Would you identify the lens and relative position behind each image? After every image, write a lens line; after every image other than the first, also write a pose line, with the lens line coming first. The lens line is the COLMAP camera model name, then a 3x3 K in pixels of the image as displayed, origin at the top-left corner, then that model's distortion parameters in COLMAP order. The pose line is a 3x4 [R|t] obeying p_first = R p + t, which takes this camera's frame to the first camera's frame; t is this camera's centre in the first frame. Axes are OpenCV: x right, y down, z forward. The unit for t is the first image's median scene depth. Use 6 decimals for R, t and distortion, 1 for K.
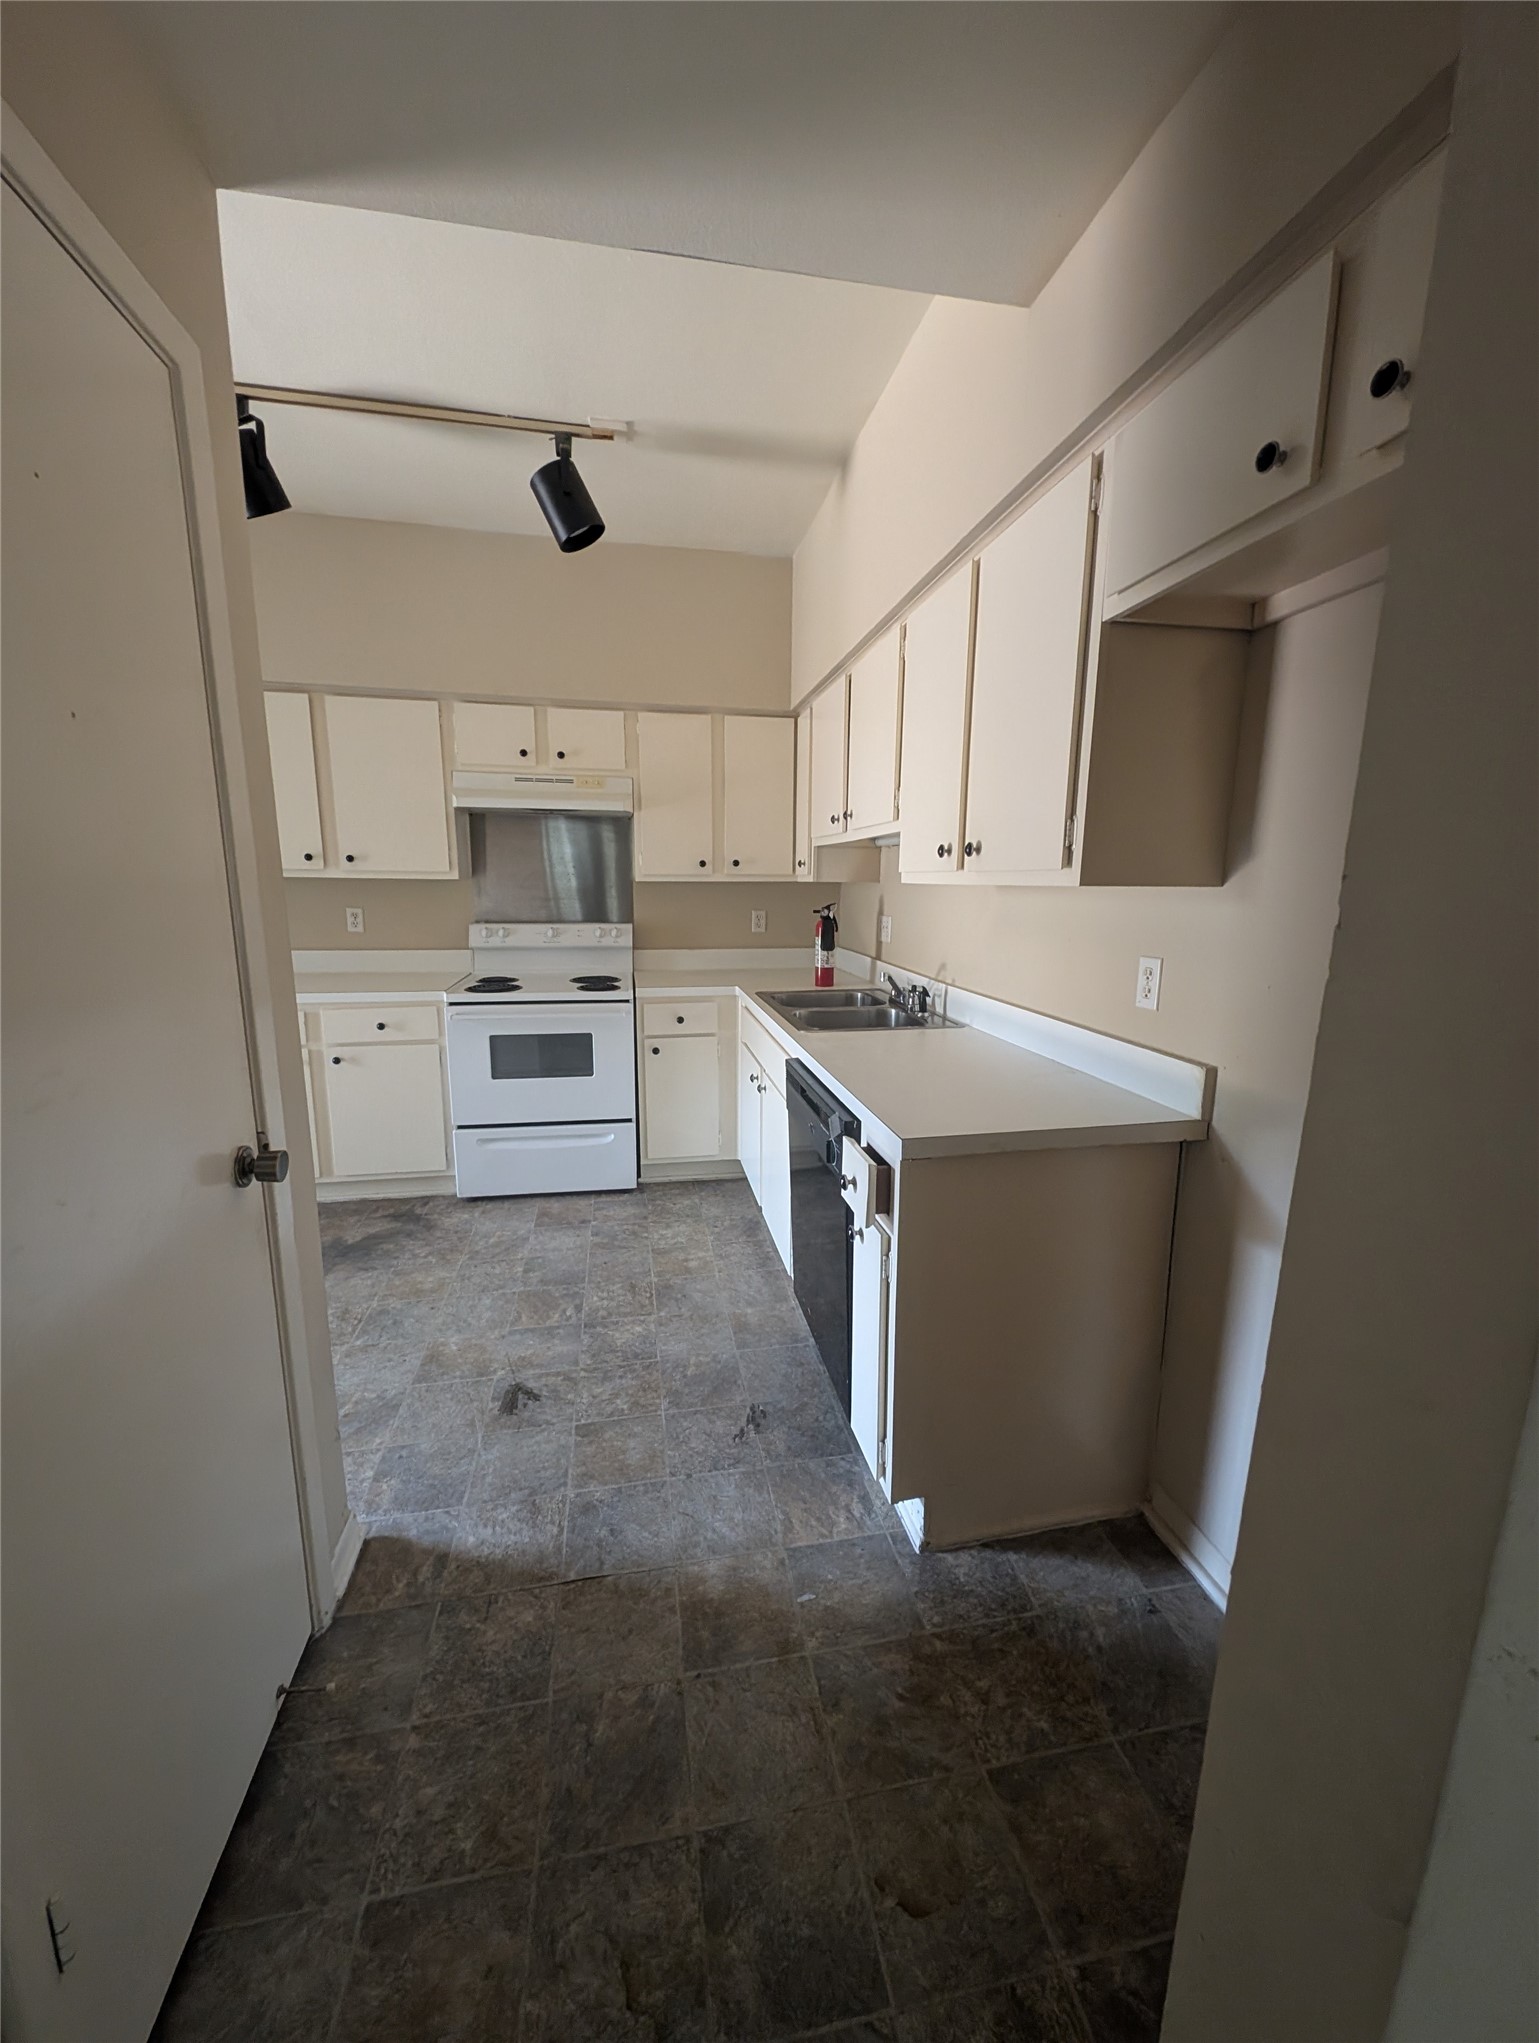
lens RADIAL K [[748.8, 0, 769.5], [0, 748.8, 1021.5], [0, 0, 1]] dist [0.006500, -0.000305]
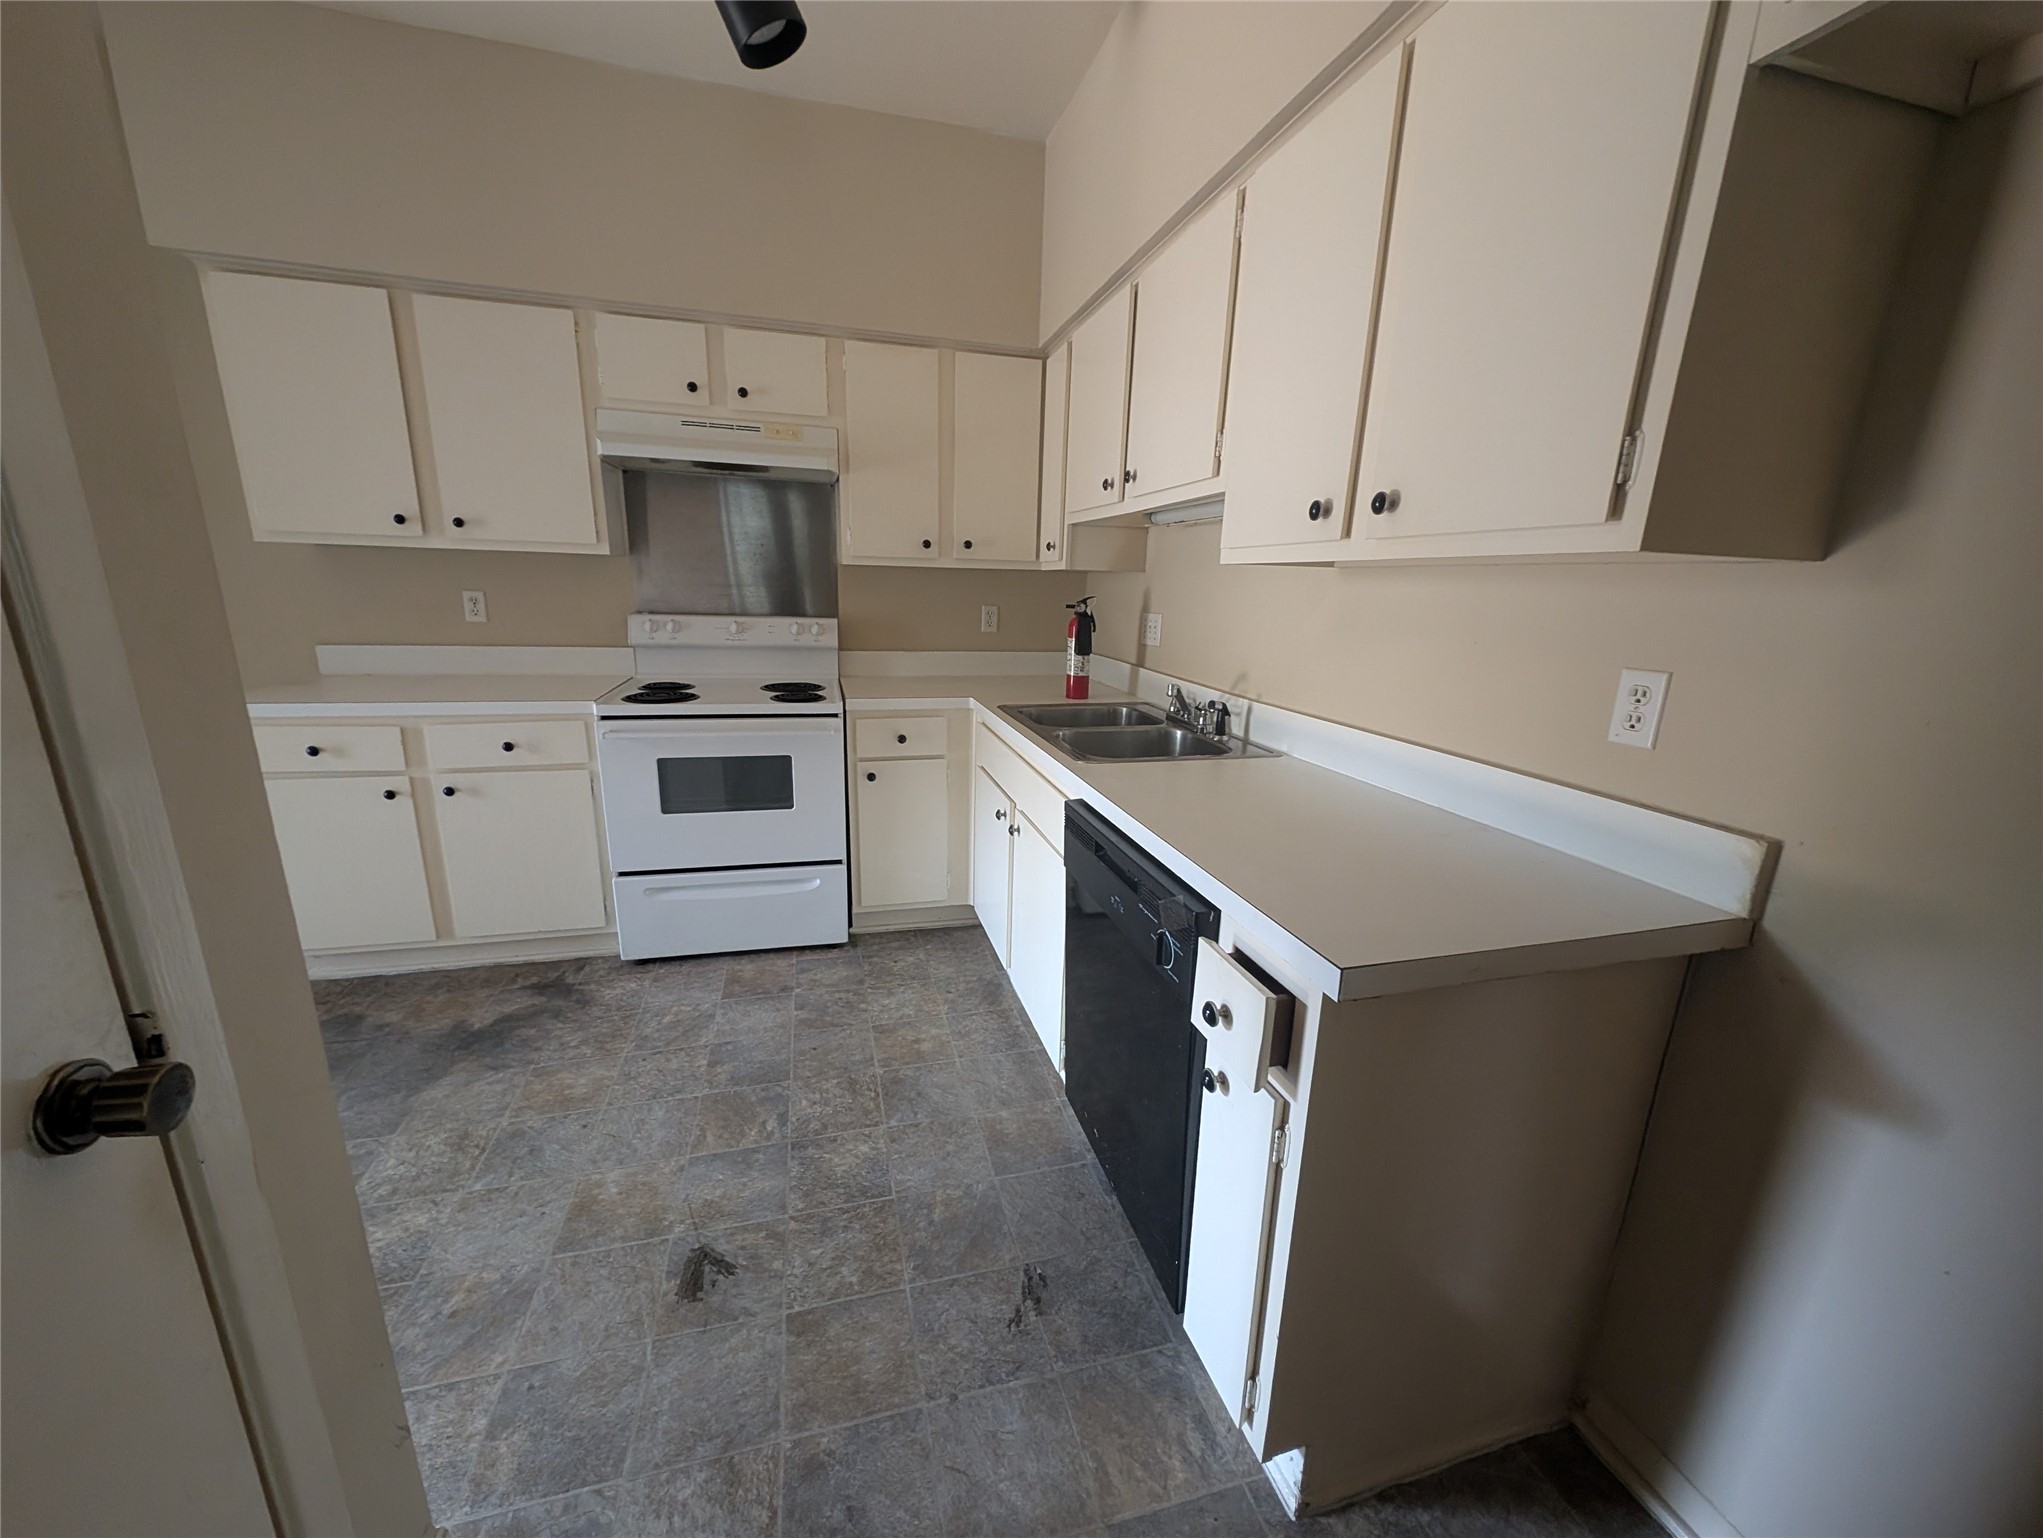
lens RADIAL K [[735.8, 0, 1016.7], [0, 735.8, 779.0], [0, 0, 1]] dist [0.014781, -0.012239]
pose [[0.996710, 0.000211, 0.081047, -0.067995], [-0.006055, 0.997395, 0.071877, -0.019351], [-0.080821, -0.072131, 0.994115, 0.222987]]
